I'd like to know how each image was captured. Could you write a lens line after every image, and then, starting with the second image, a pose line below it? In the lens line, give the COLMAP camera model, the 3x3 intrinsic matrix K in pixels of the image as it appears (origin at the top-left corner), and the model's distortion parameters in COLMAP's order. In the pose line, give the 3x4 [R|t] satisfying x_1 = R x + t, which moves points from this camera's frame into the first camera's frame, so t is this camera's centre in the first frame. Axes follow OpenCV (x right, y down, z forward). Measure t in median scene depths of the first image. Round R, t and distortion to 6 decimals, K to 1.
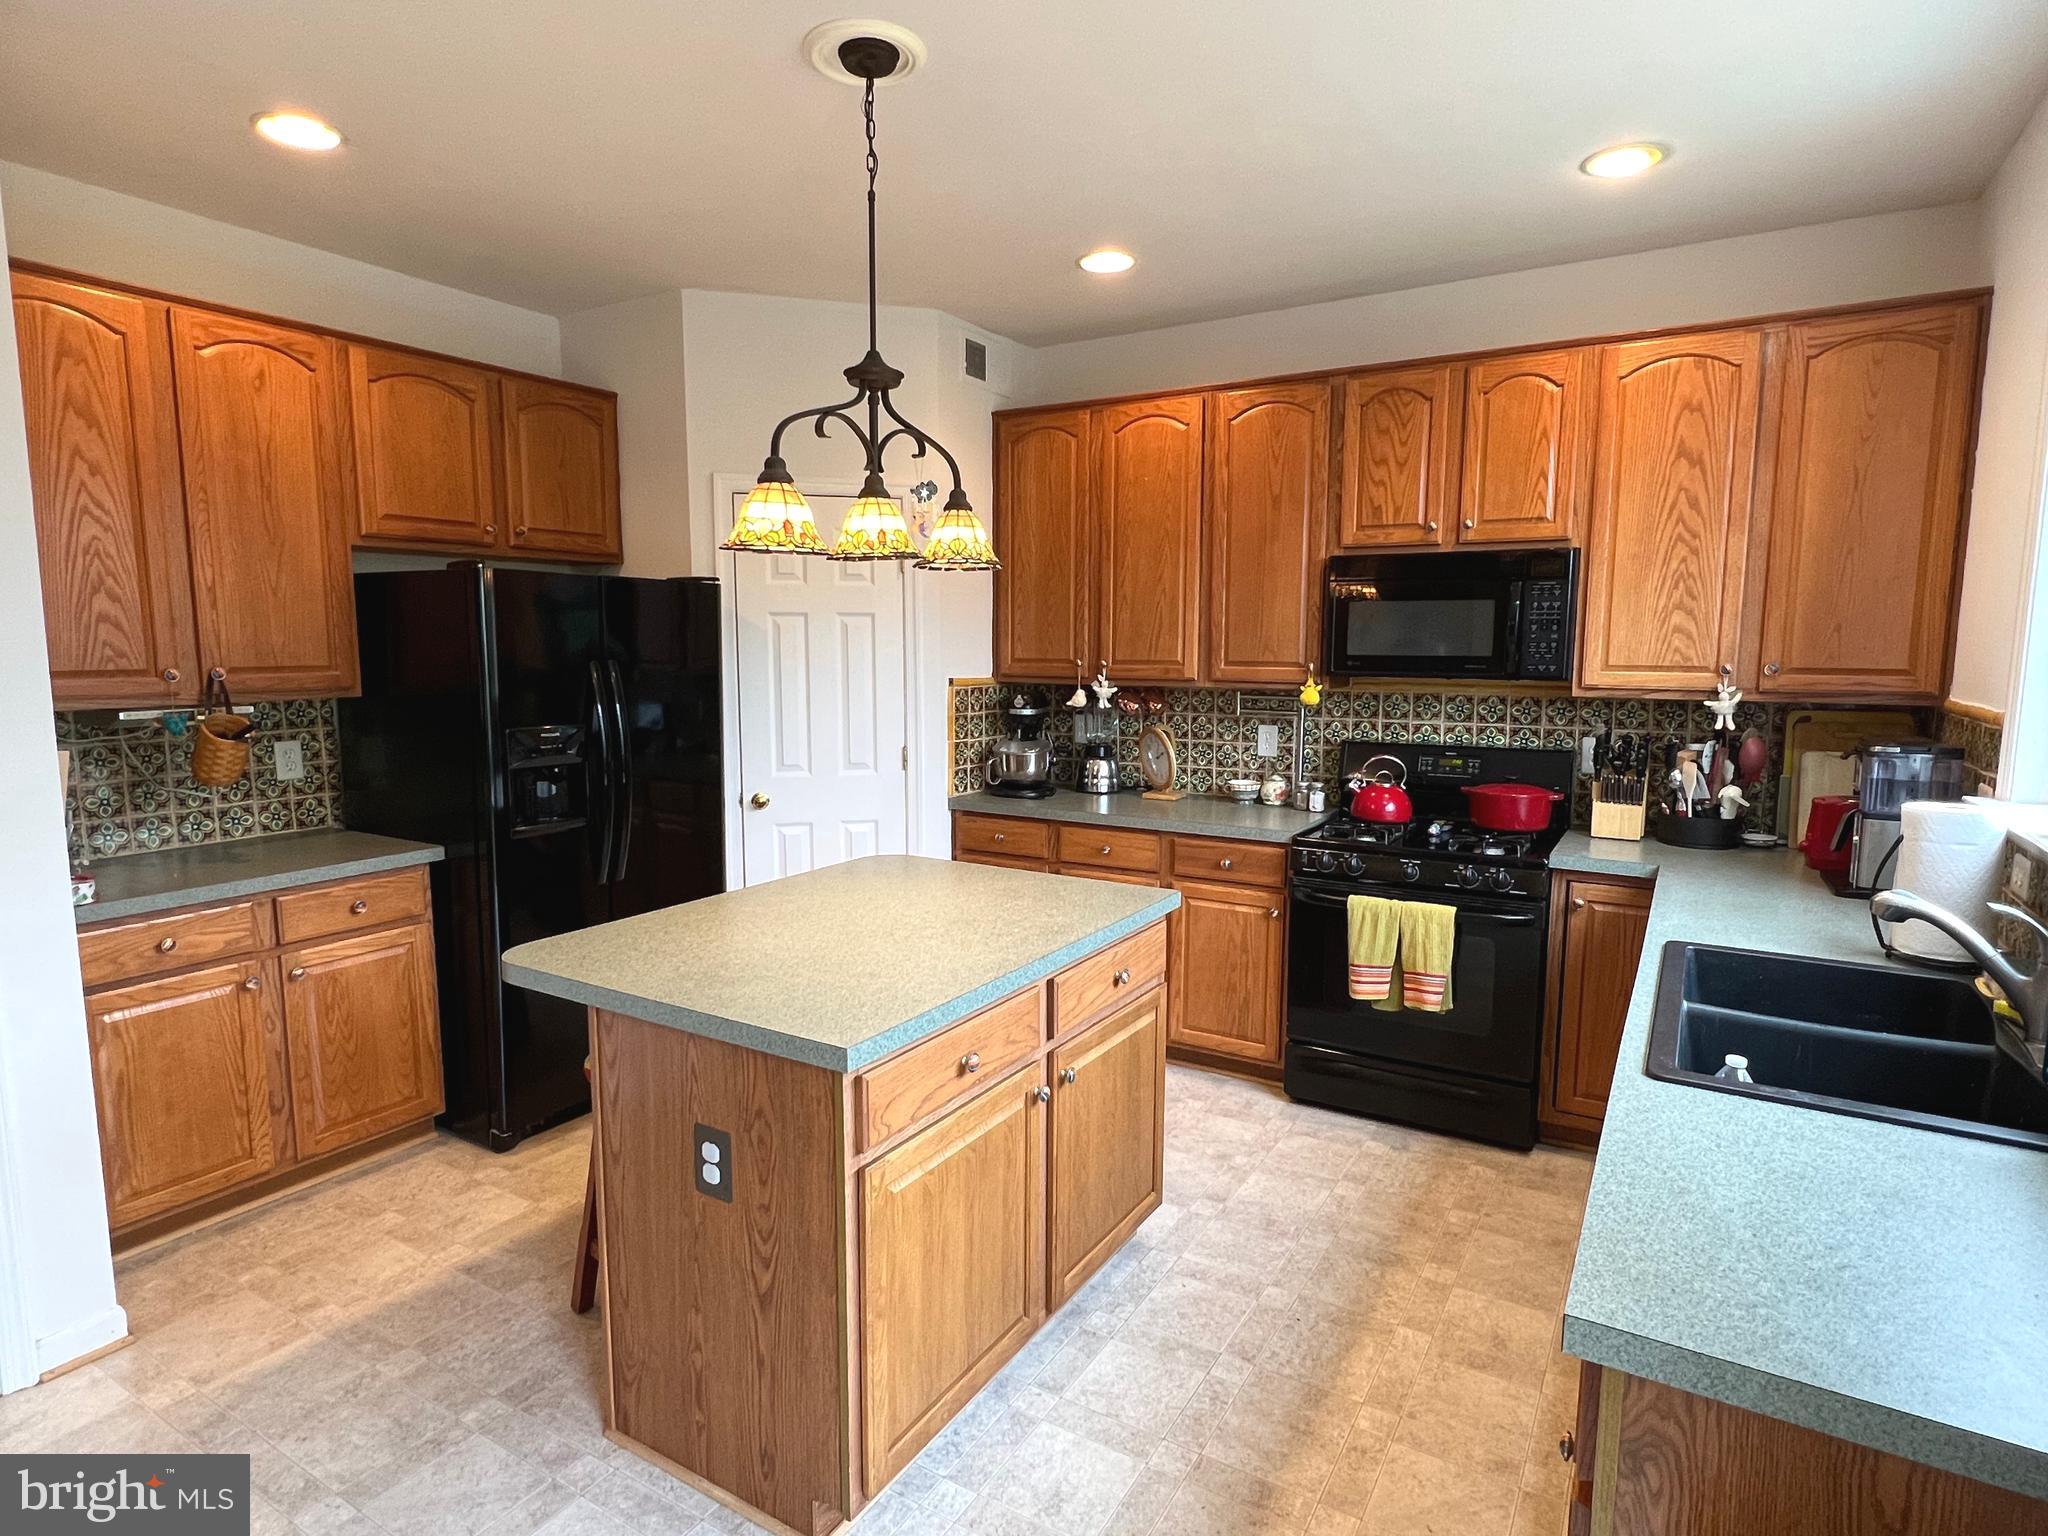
lens RADIAL K [[1107.4, 0, 1025.2], [0, 1107.4, 777.4], [0, 0, 1]] dist [0.002556, -0.002692]
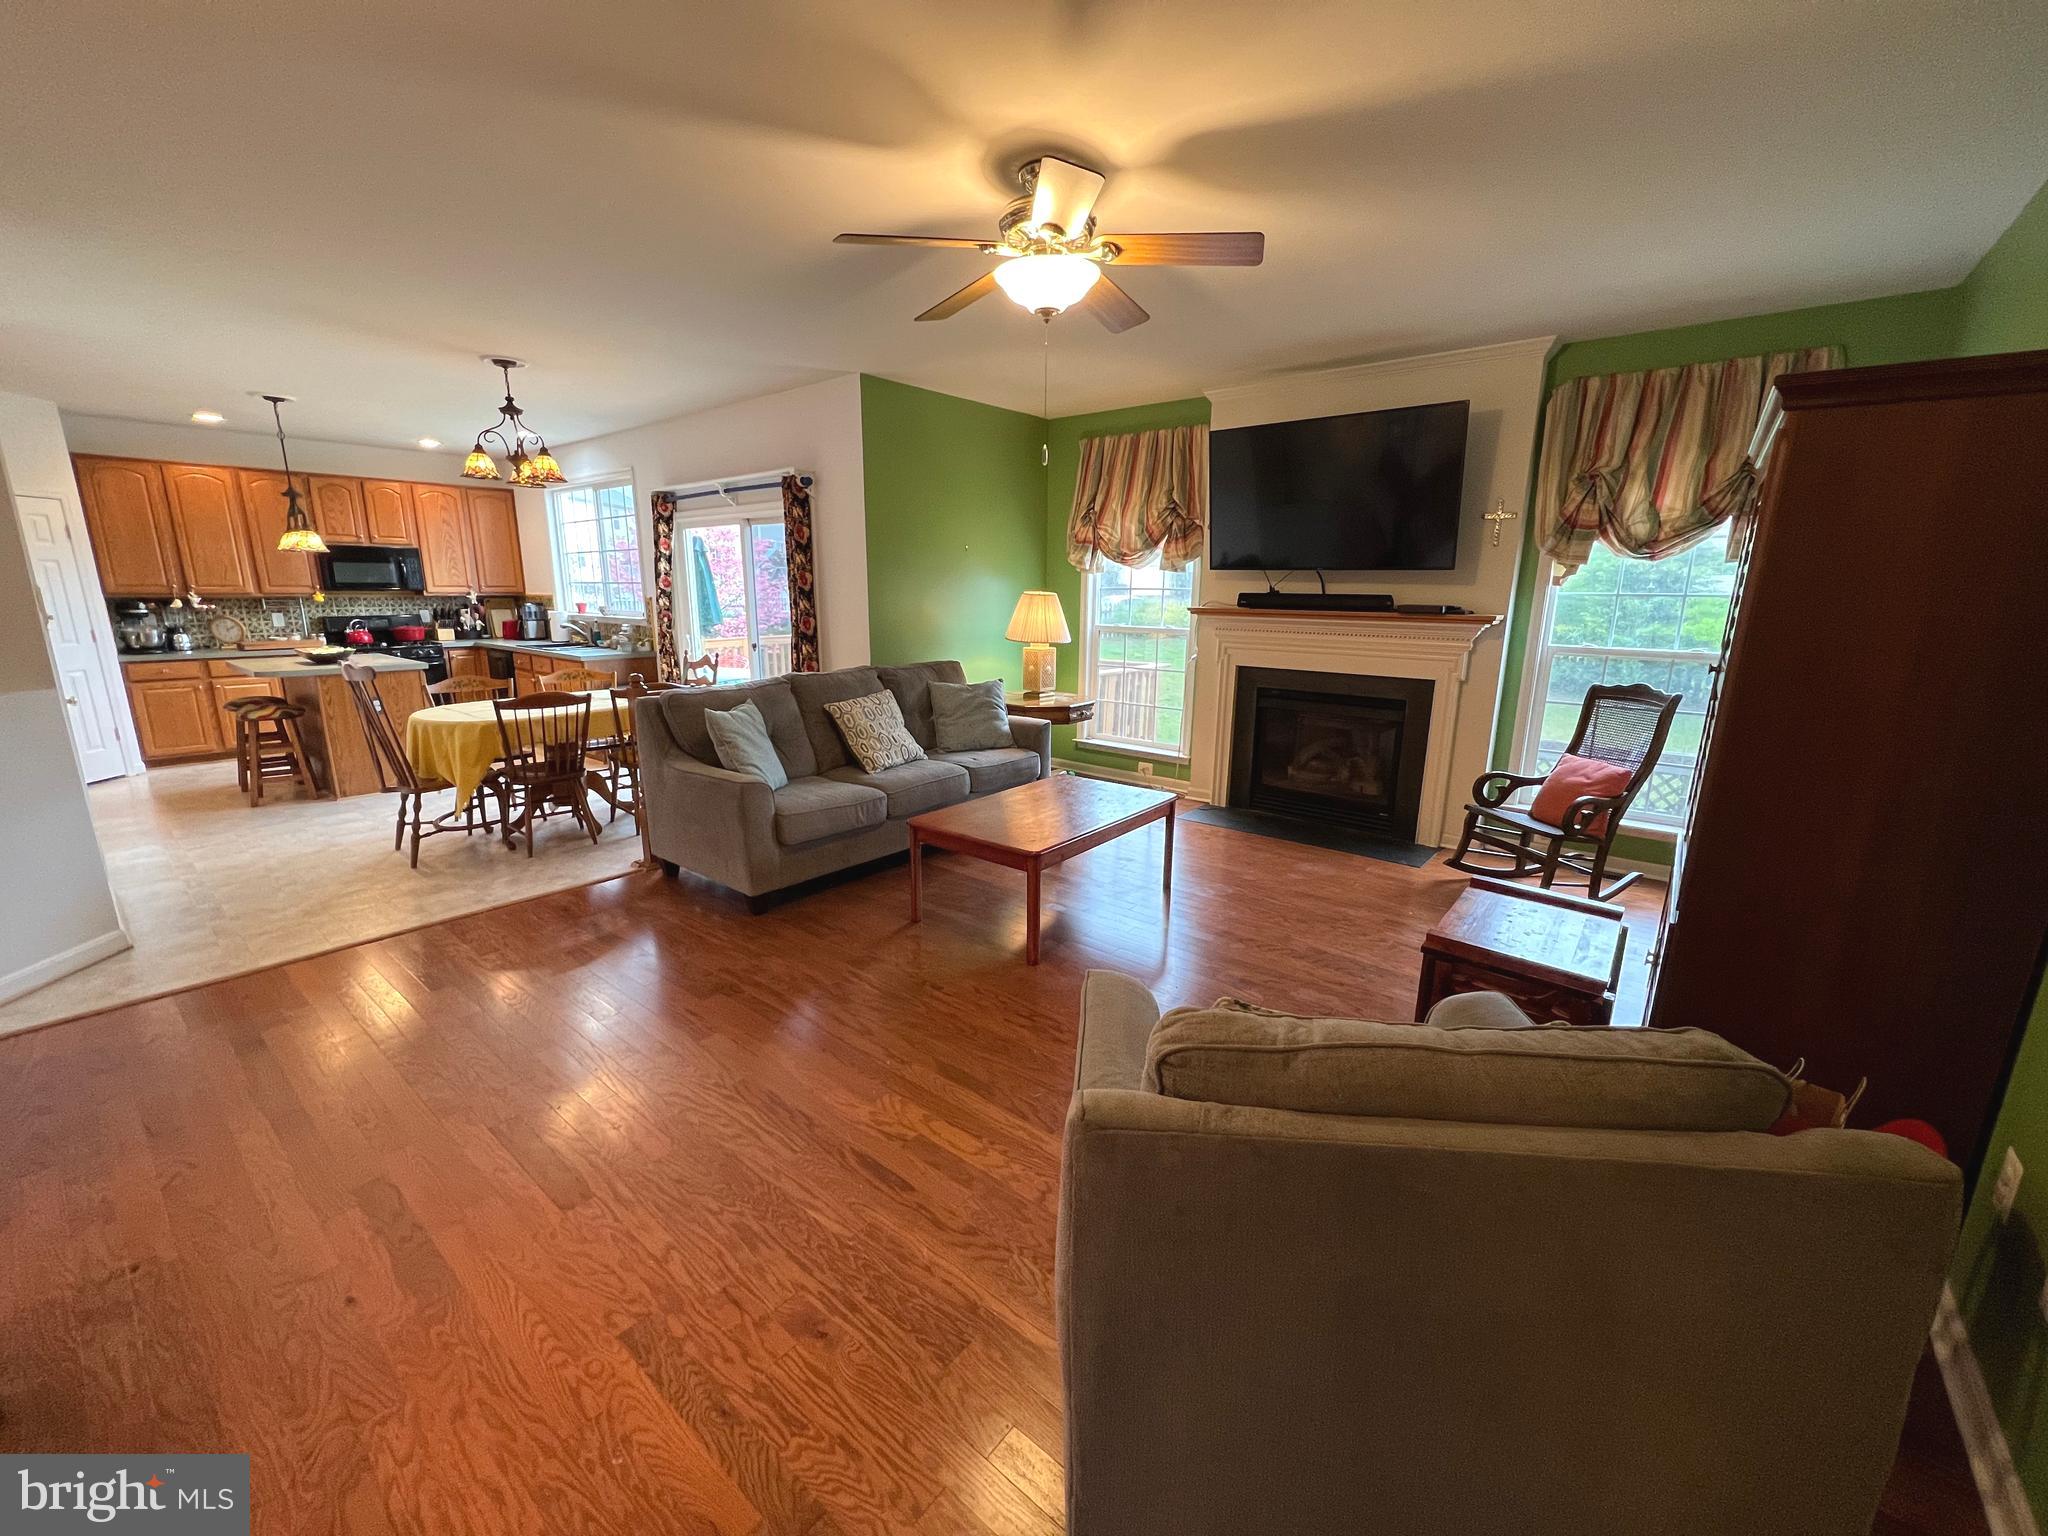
lens RADIAL K [[815.8, 0, 1025.4], [0, 815.8, 769.3], [0, 0, 1]] dist [-0.002155, 0.000335]
pose [[0.138905, -0.217885, 0.966039, -1.499512], [0.117030, 0.972272, 0.202463, 0.127710], [-0.983366, 0.084932, 0.160552, -0.938398]]
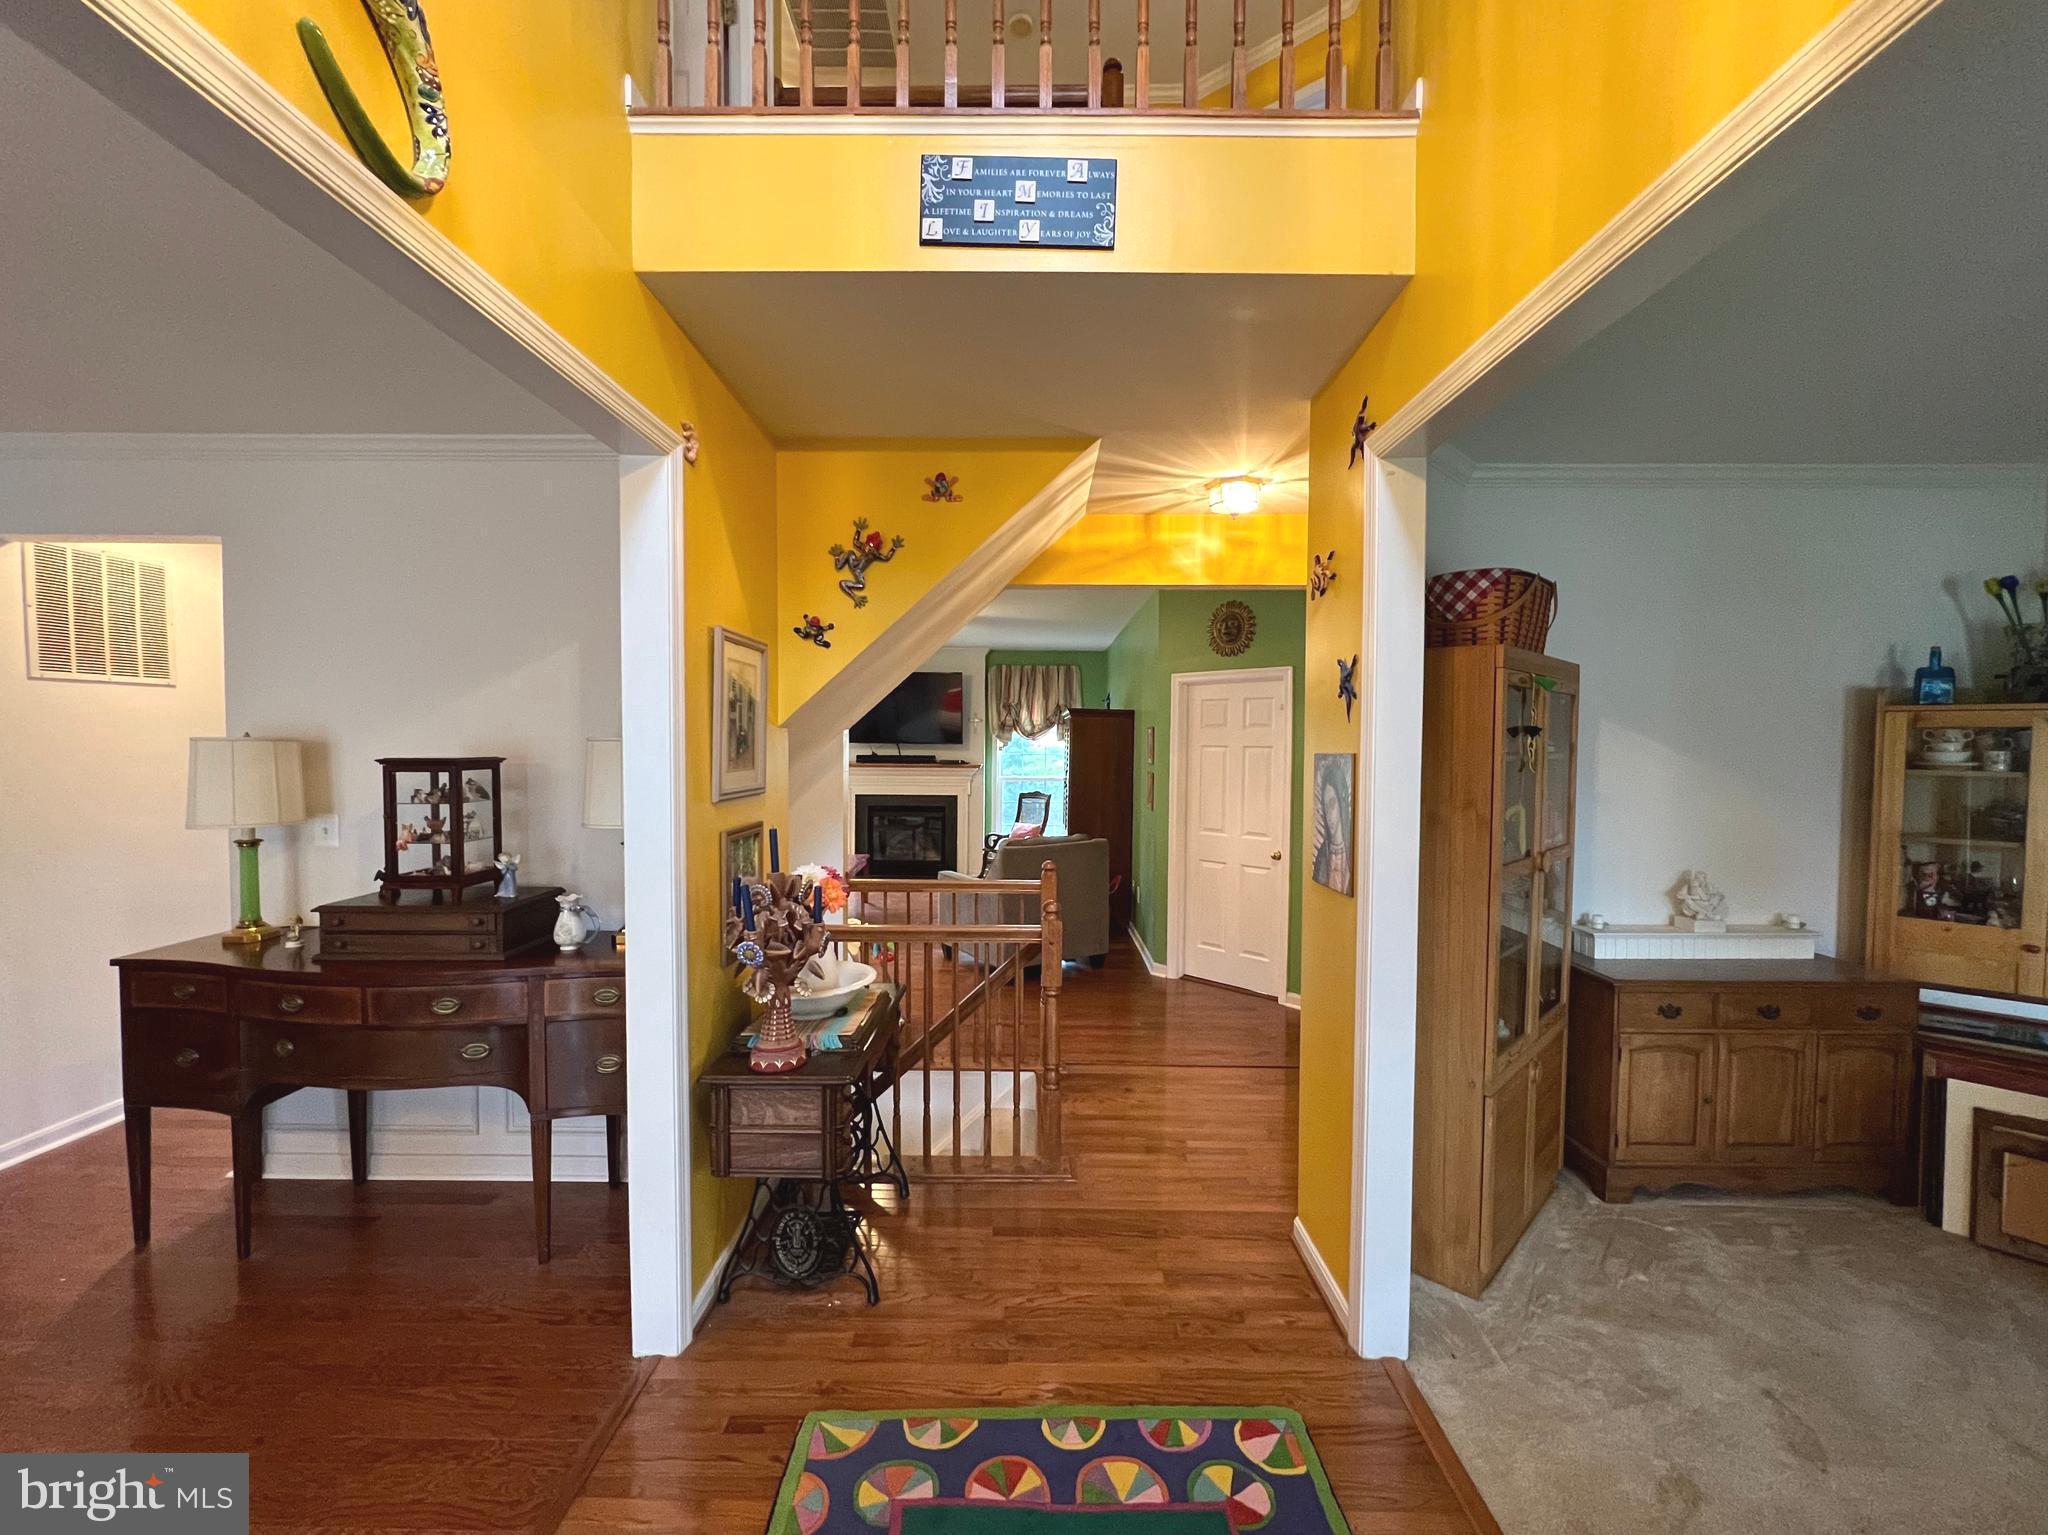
lens RADIAL K [[815.8, 0, 1024.1], [0, 815.8, 772.2], [0, 0, 1]] dist [-0.002155, 0.000335]
pose [[-0.520919, -0.036863, 0.852810, -2.516894], [0.101270, 0.989343, 0.104623, -0.003677], [-0.847578, 0.140864, -0.511634, -0.216344]]
